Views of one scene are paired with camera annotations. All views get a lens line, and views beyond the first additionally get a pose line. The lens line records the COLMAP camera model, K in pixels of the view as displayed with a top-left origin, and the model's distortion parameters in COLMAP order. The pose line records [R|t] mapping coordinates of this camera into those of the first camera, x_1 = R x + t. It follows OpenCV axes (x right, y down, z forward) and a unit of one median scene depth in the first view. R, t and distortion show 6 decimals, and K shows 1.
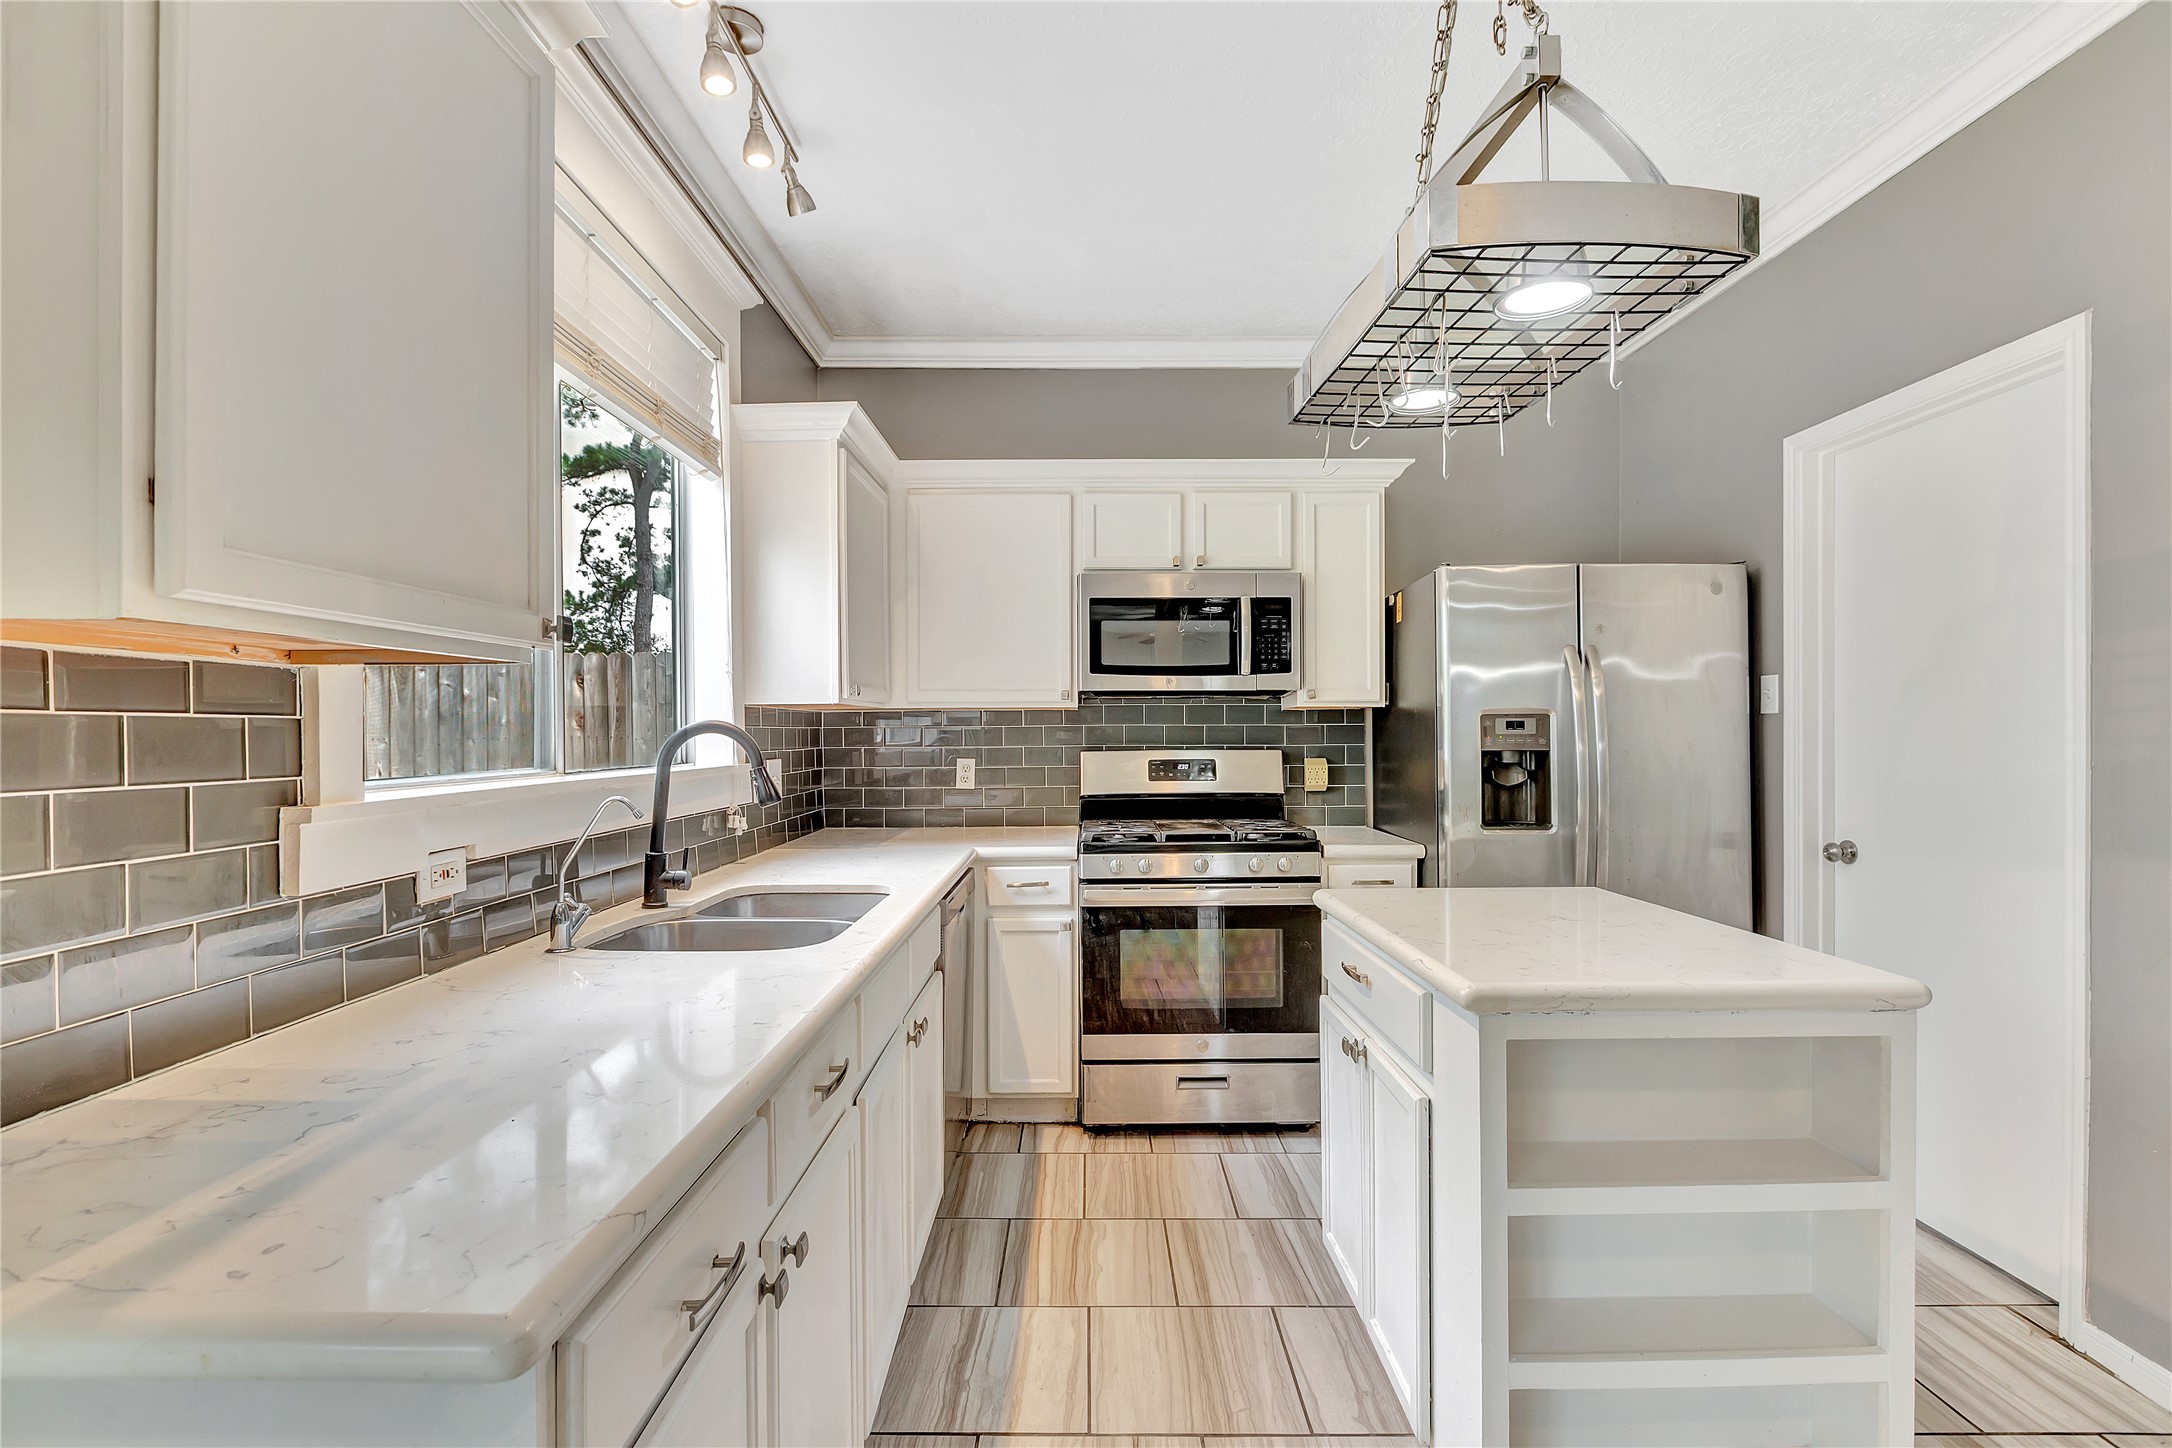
lens RADIAL K [[990.6, 0, 1073.9], [0, 990.6, 735.1], [0, 0, 1]] dist [-0.004229, -0.000184]
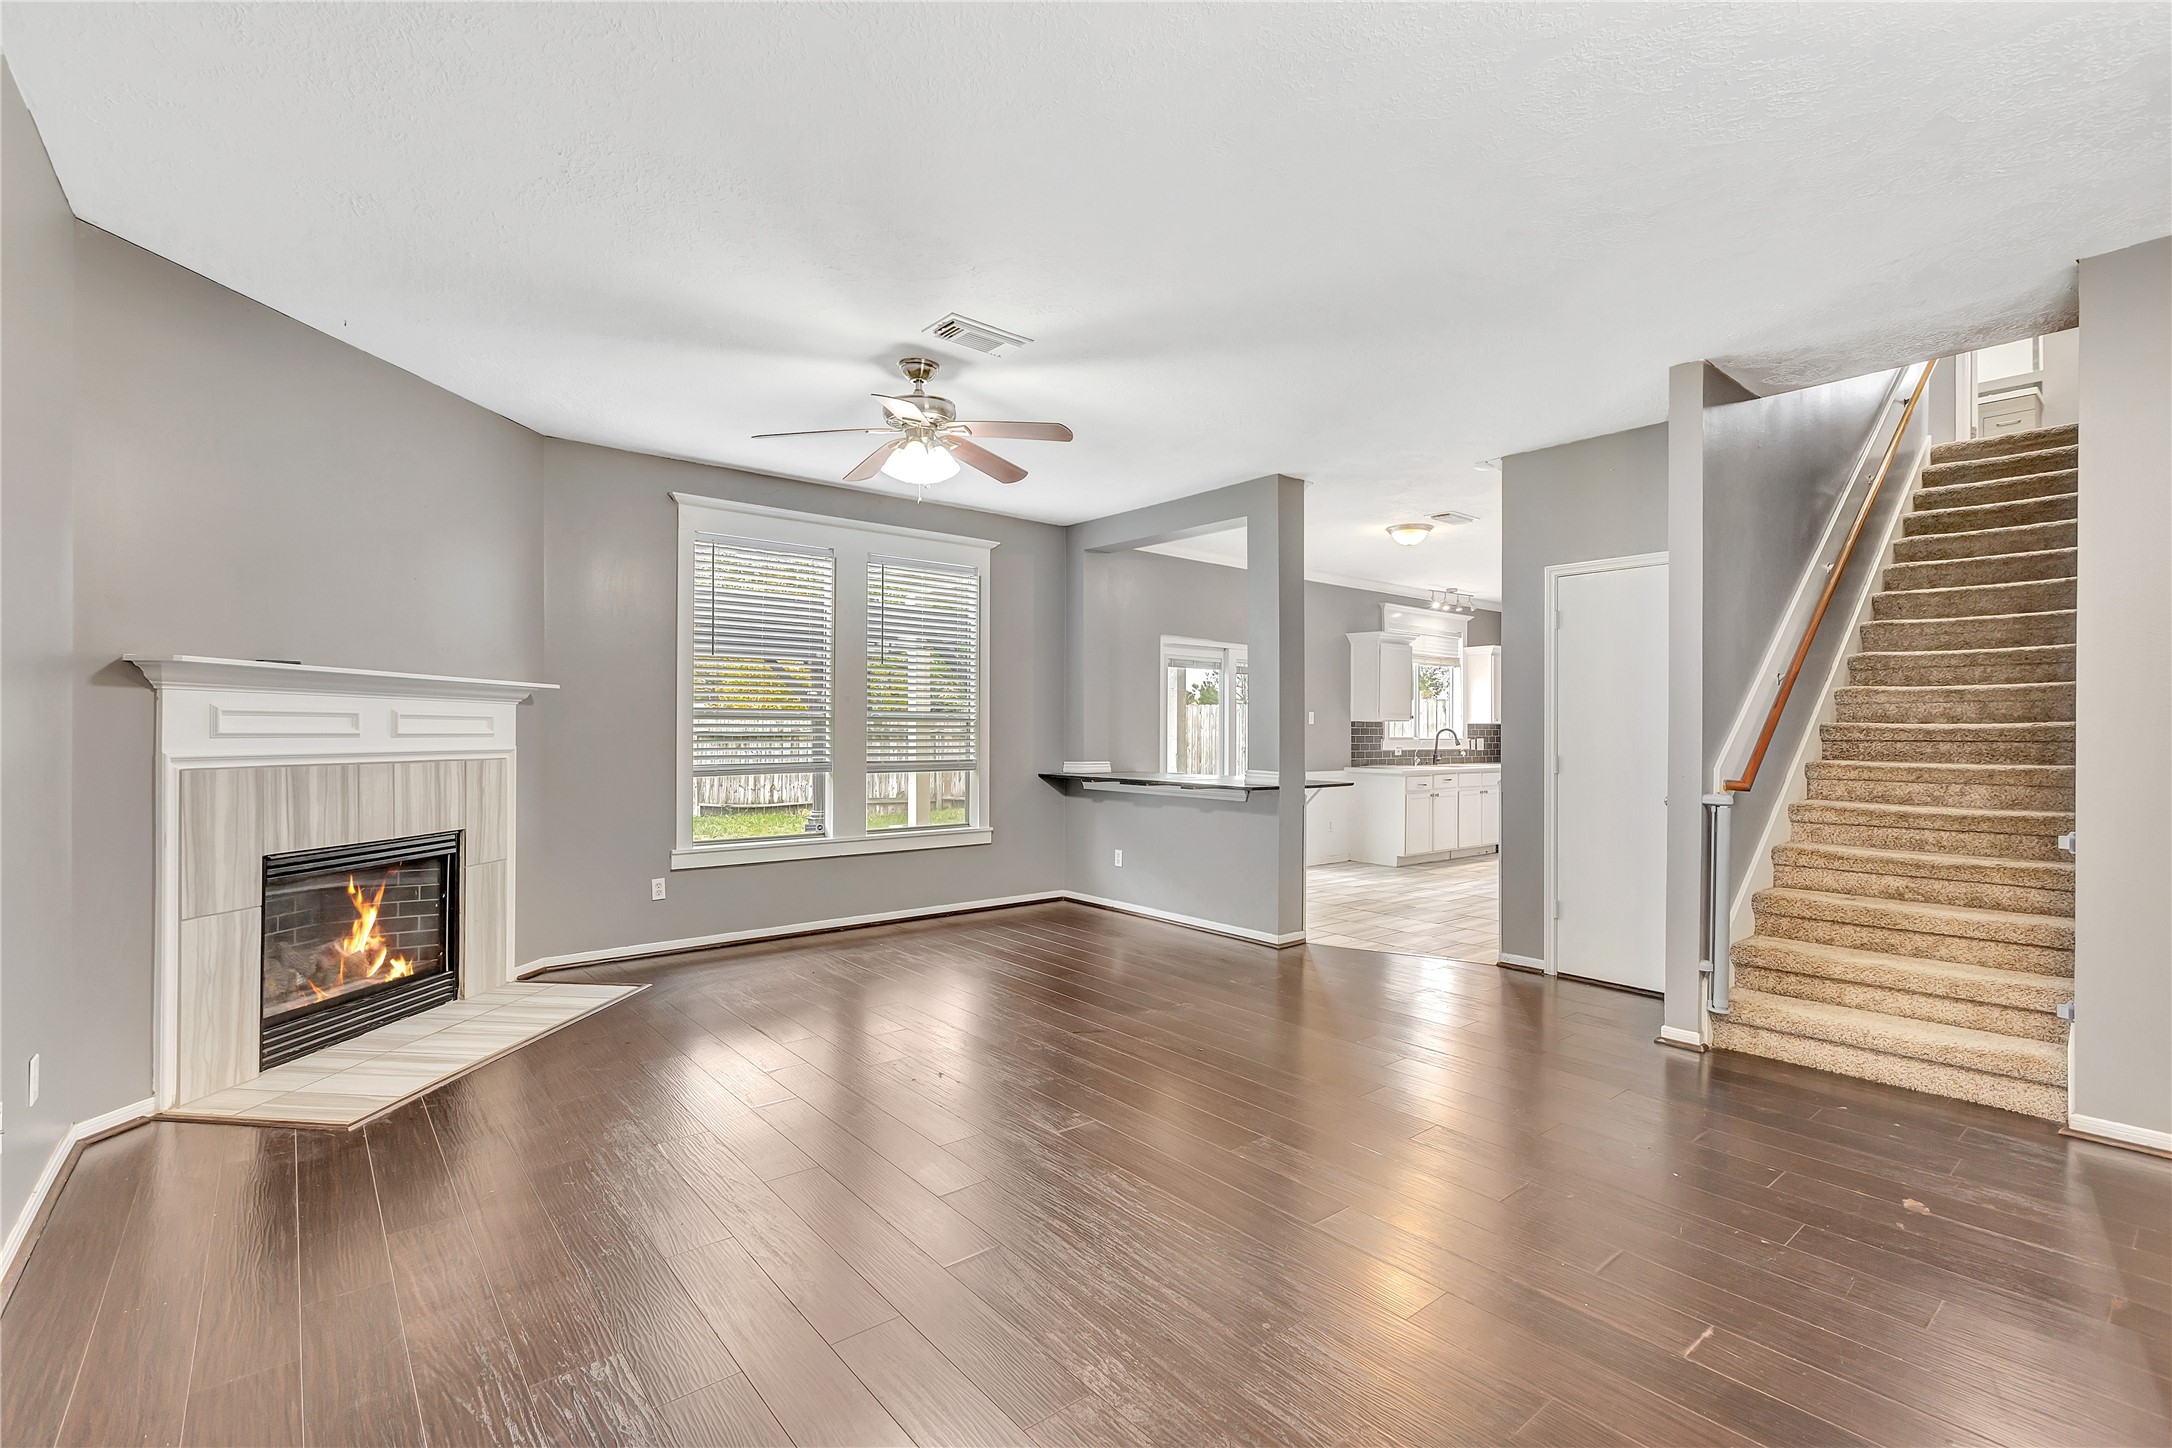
lens RADIAL K [[974.7, 0, 1077.1], [0, 974.7, 724.4], [0, 0, 1]] dist [0.004887, 0.000043]
pose [[0.636547, 0.004668, -0.771224, 1.490301], [-0.012227, 0.999917, -0.004039, 0.005211], [0.771141, 0.012001, 0.636552, -2.369735]]
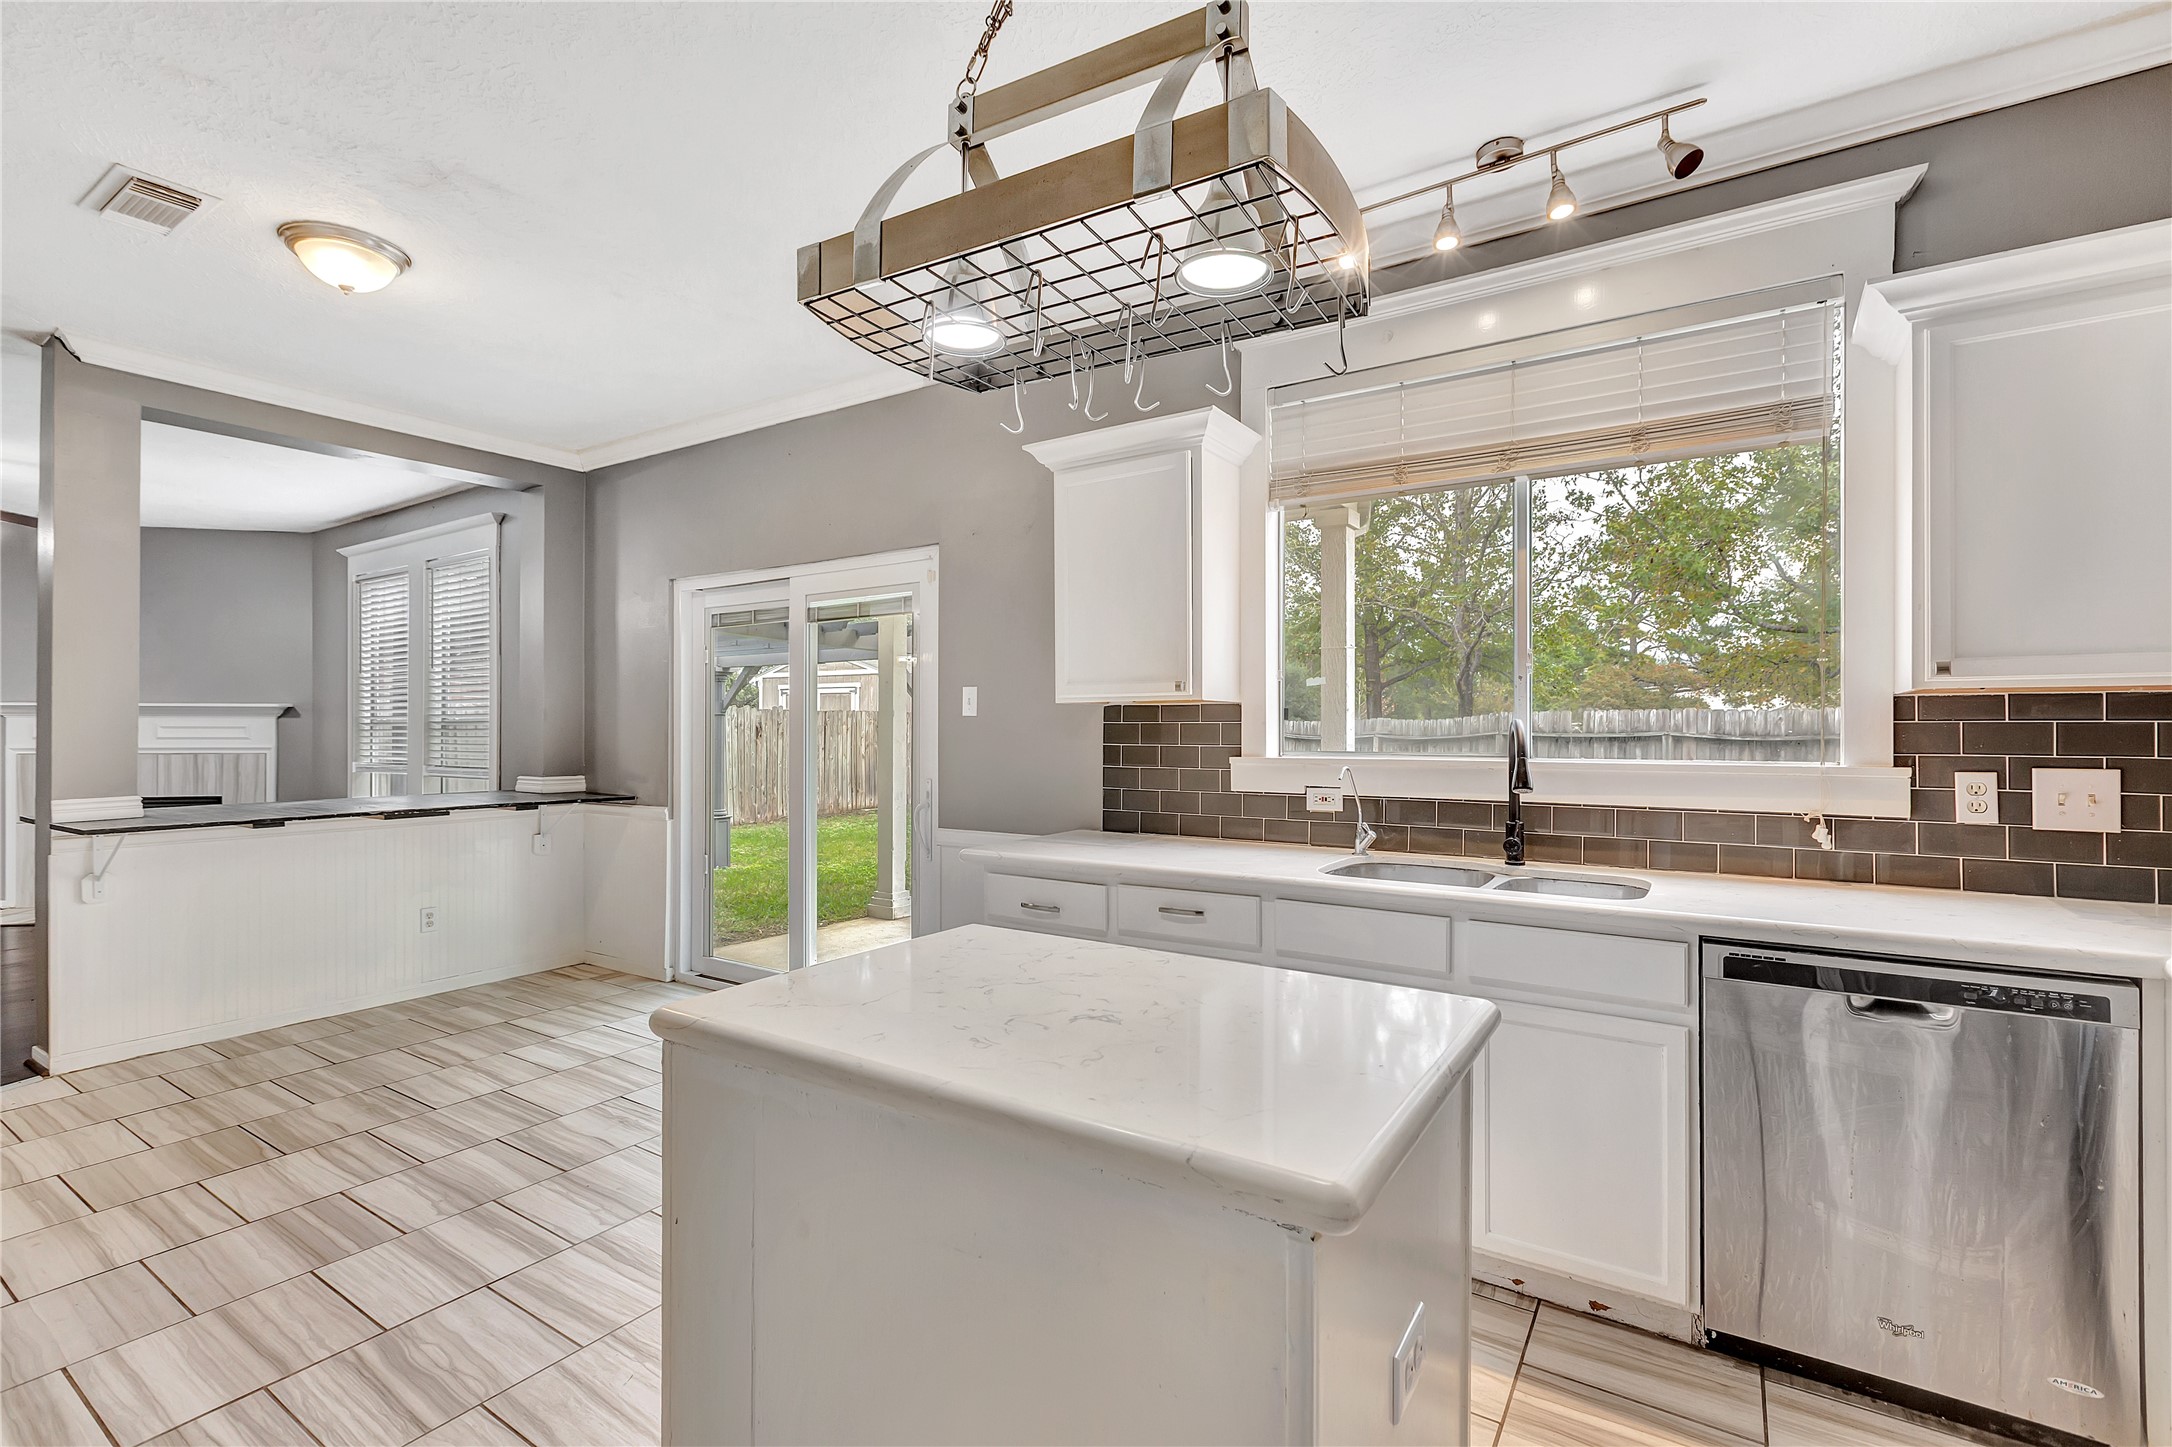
lens RADIAL K [[974.7, 0, 1073.1], [0, 974.7, 723.3], [0, 0, 1]] dist [0.004887, 0.000043]
pose [[-0.546386, 0.000777, -0.837533, 0.632787], [-0.000007, 1.000000, 0.000933, -0.007288], [0.837533, 0.000516, -0.546386, 0.807902]]
